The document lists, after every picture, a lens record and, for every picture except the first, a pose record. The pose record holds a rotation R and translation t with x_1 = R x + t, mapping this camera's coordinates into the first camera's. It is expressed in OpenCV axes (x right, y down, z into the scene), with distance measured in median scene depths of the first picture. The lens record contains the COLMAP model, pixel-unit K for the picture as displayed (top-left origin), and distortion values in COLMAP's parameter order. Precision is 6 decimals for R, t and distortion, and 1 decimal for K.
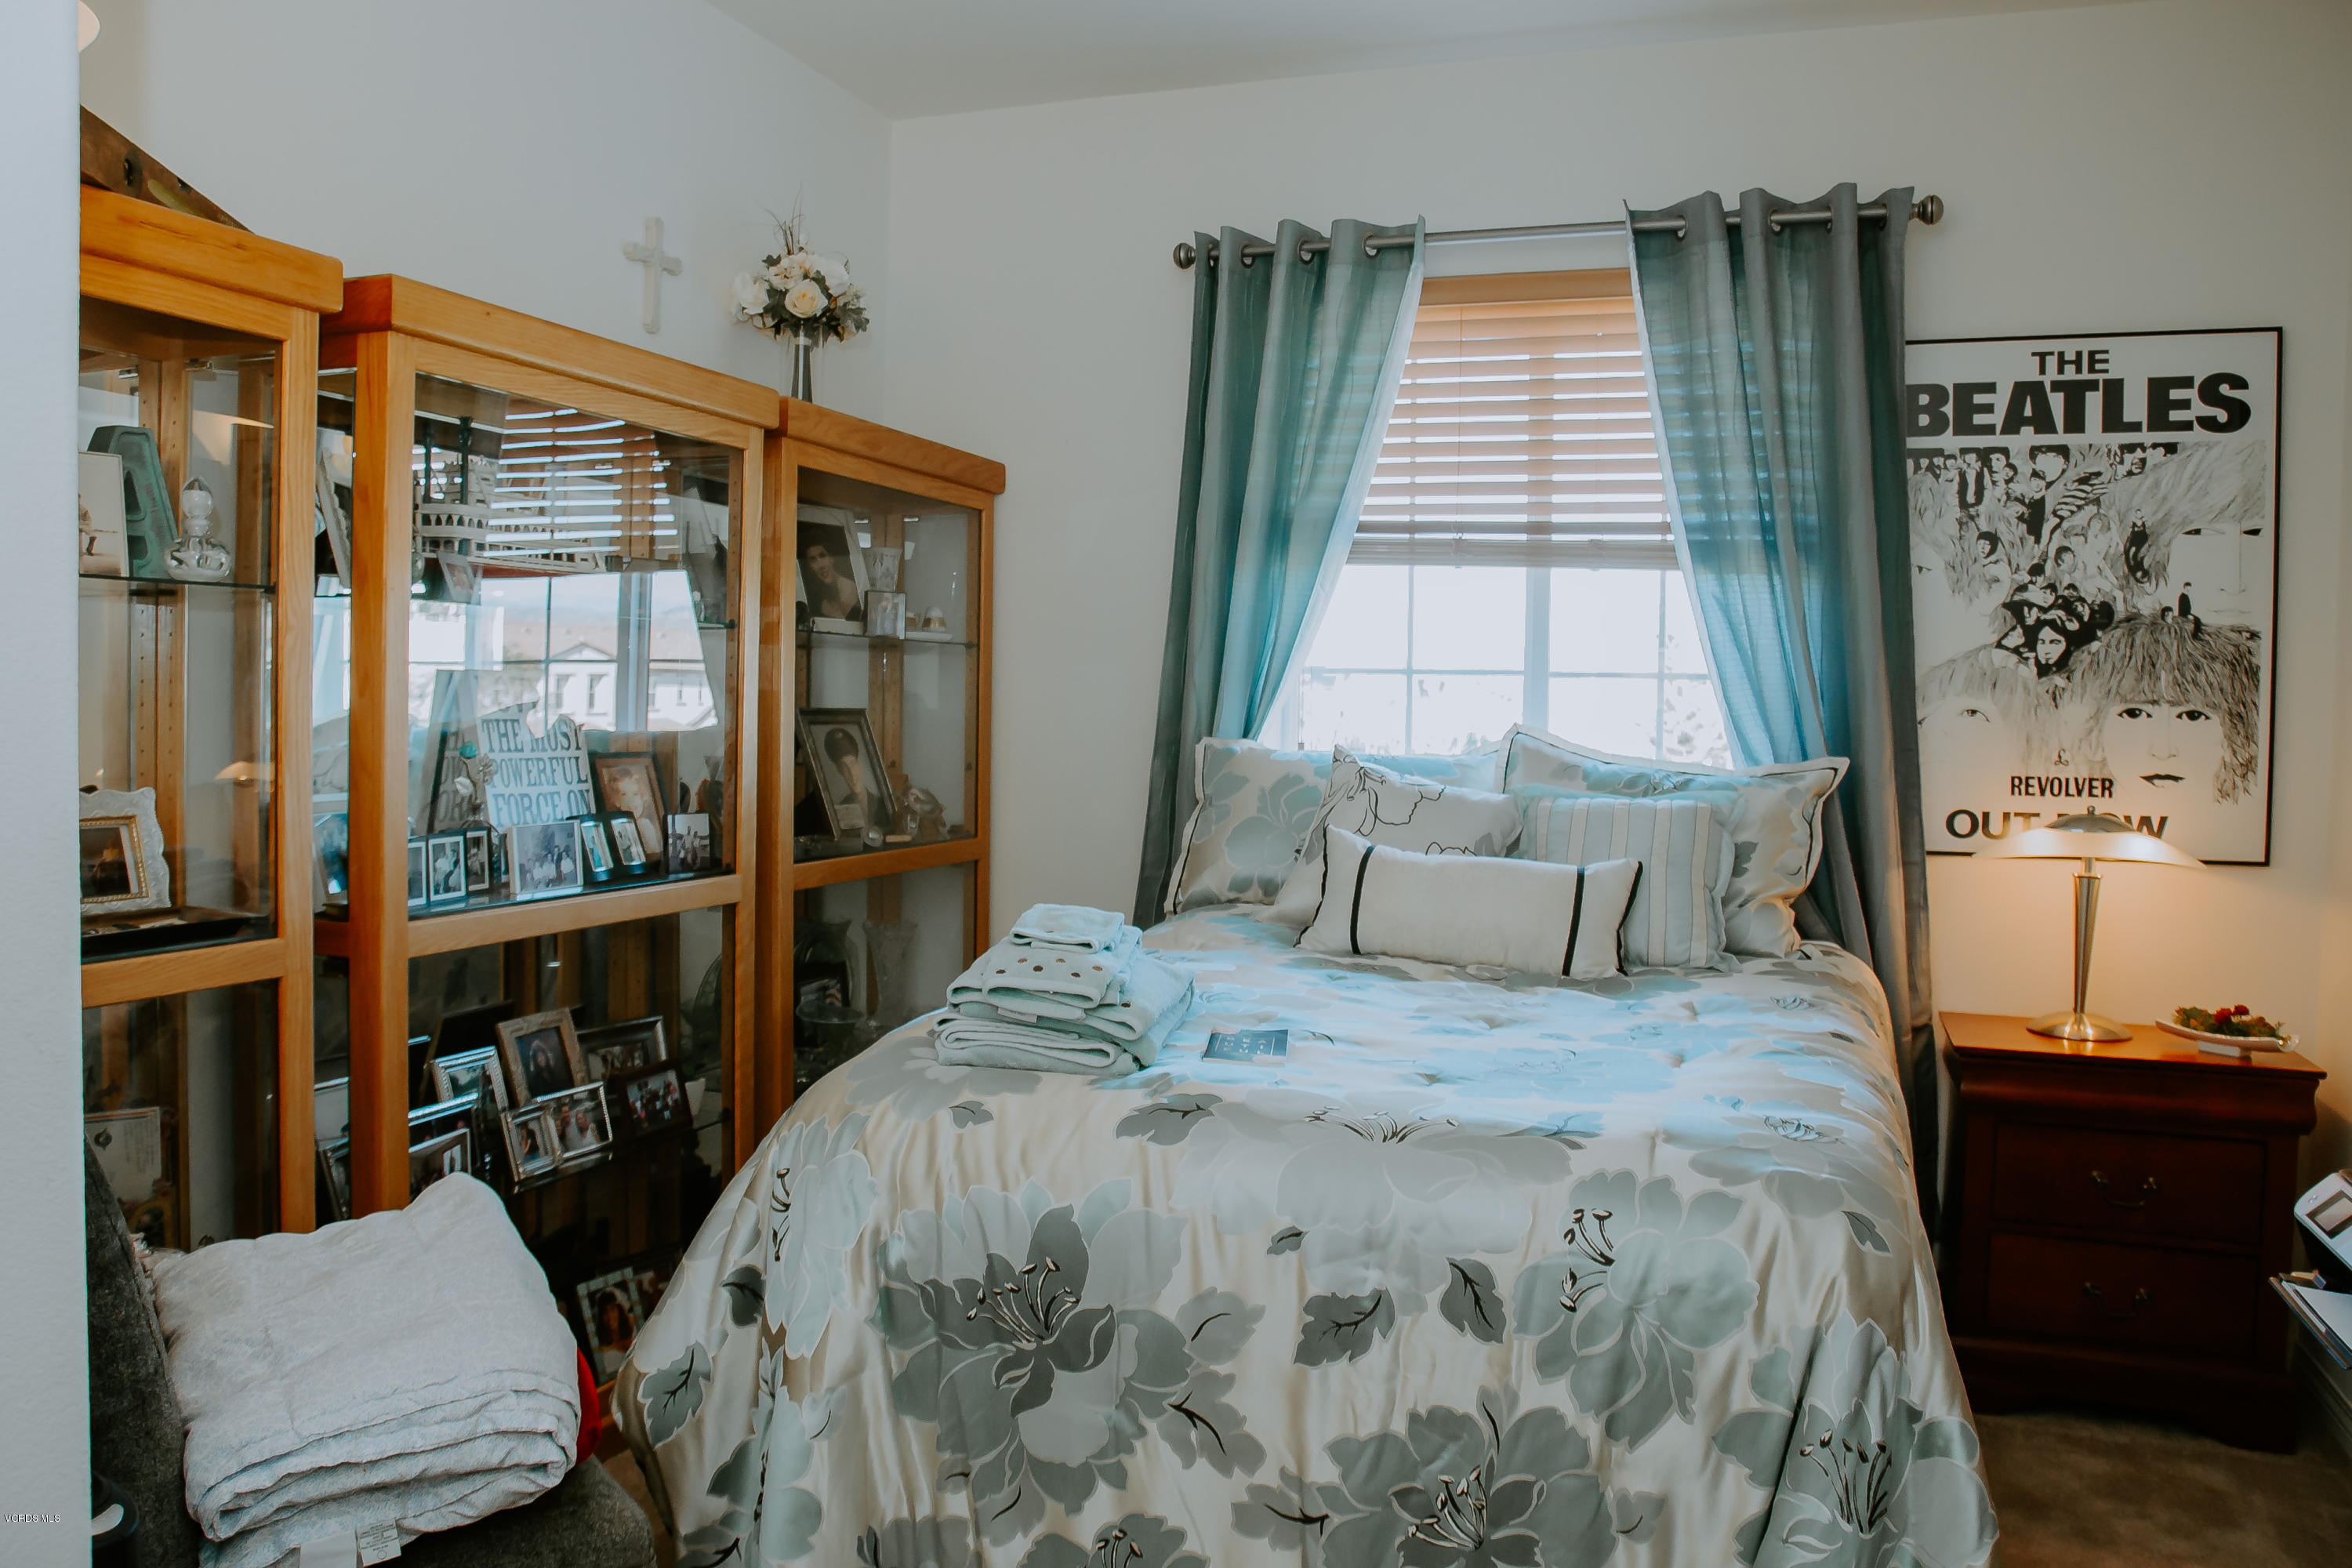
lens RADIAL K [[1746.0, 0, 1176.5], [0, 1746.0, 758.6], [0, 0, 1]] dist [-0.131700, 0.090433]
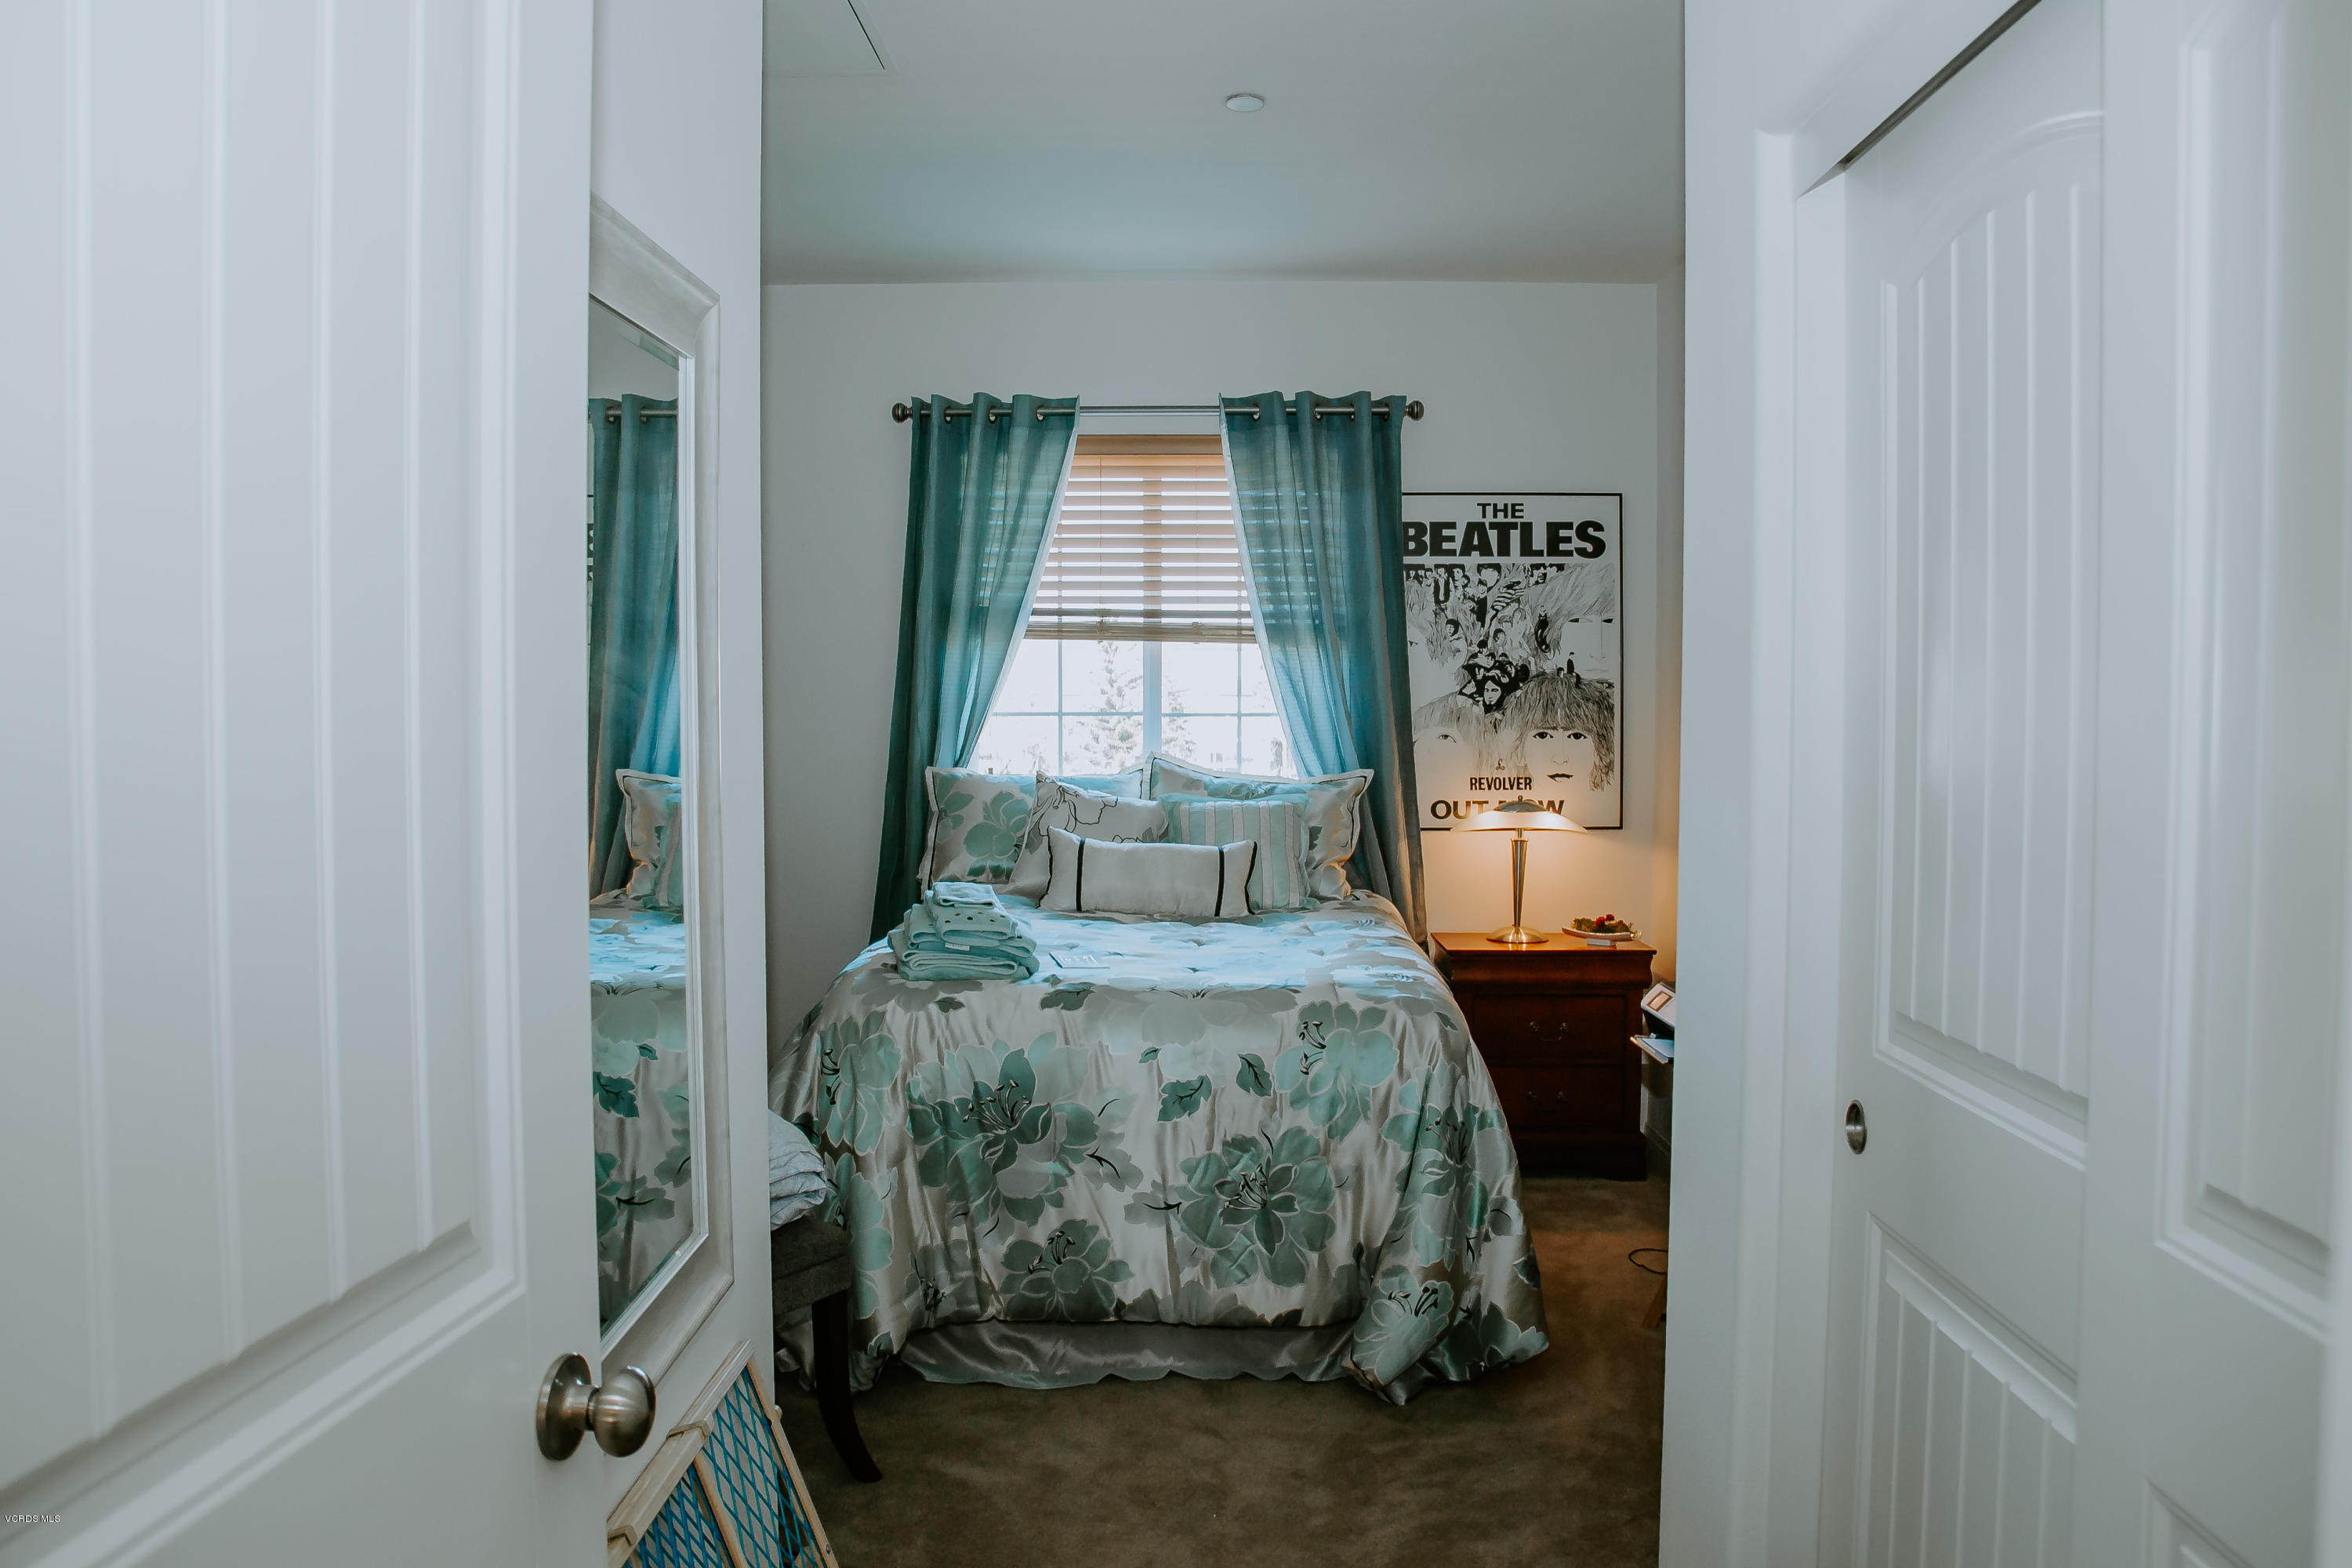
lens RADIAL K [[1746.0, 0, 1176.5], [0, 1746.0, 758.6], [0, 0, 1]] dist [-0.131700, 0.090433]
pose [[0.946146, -0.027946, 0.322533, -0.277603], [0.027412, 0.999605, 0.006196, -0.024716], [-0.322579, 0.002979, 0.946538, -0.420234]]
